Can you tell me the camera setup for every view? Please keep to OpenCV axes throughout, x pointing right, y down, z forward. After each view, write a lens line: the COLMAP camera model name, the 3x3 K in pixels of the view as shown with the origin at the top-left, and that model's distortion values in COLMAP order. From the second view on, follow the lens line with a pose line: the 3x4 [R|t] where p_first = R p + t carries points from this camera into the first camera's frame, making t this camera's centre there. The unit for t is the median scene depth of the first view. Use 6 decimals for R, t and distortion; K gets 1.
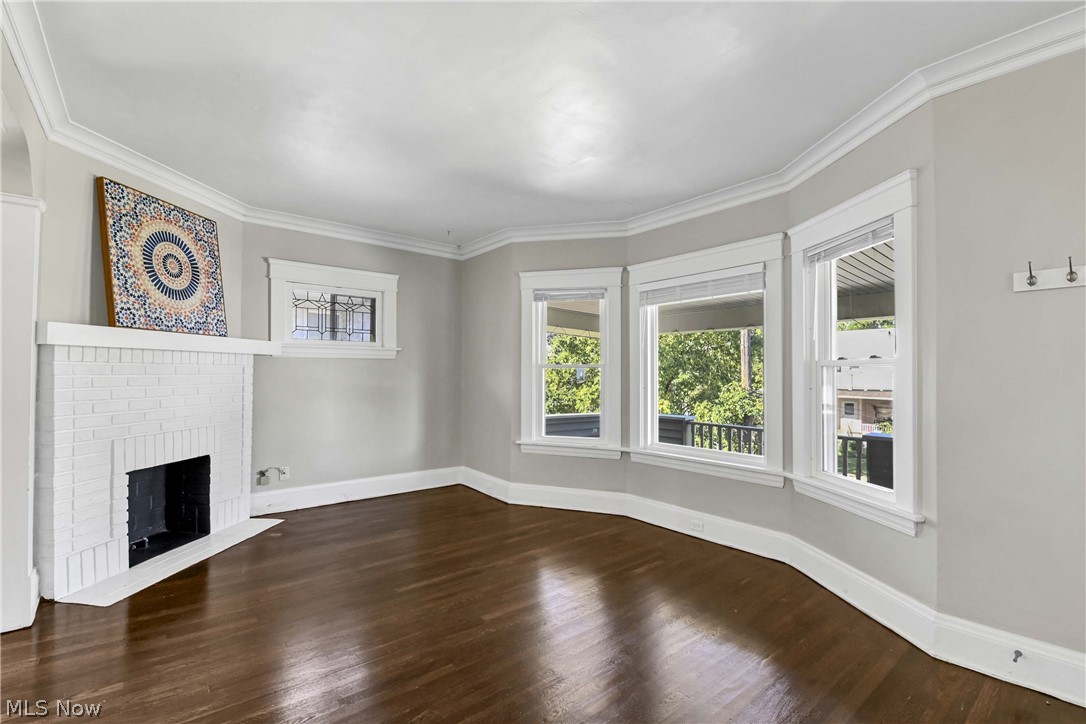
lens RADIAL K [[495.7, 0, 545.6], [0, 495.7, 366.3], [0, 0, 1]] dist [0.000684, -0.009749]
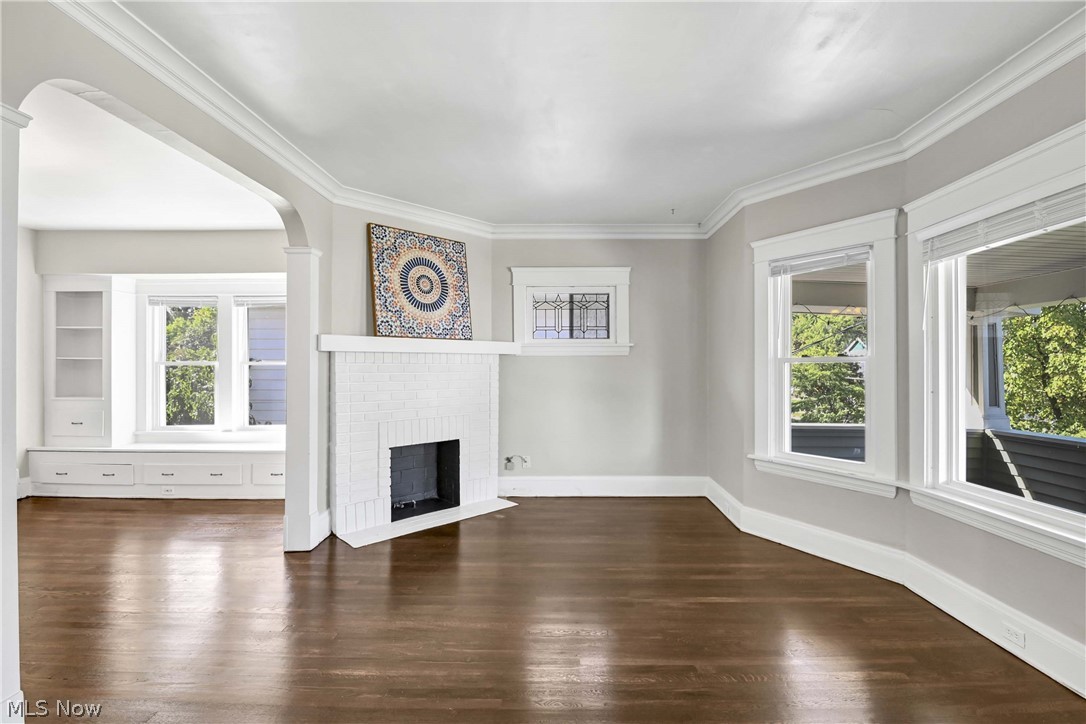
lens RADIAL K [[495.7, 0, 553.0], [0, 495.7, 369.1], [0, 0, 1]] dist [0.000684, -0.009749]
pose [[0.764659, -0.005710, -0.644409, 0.237830], [0.013337, 0.999887, 0.006965, 0.003691], [0.644297, -0.013921, 0.764649, 0.207662]]
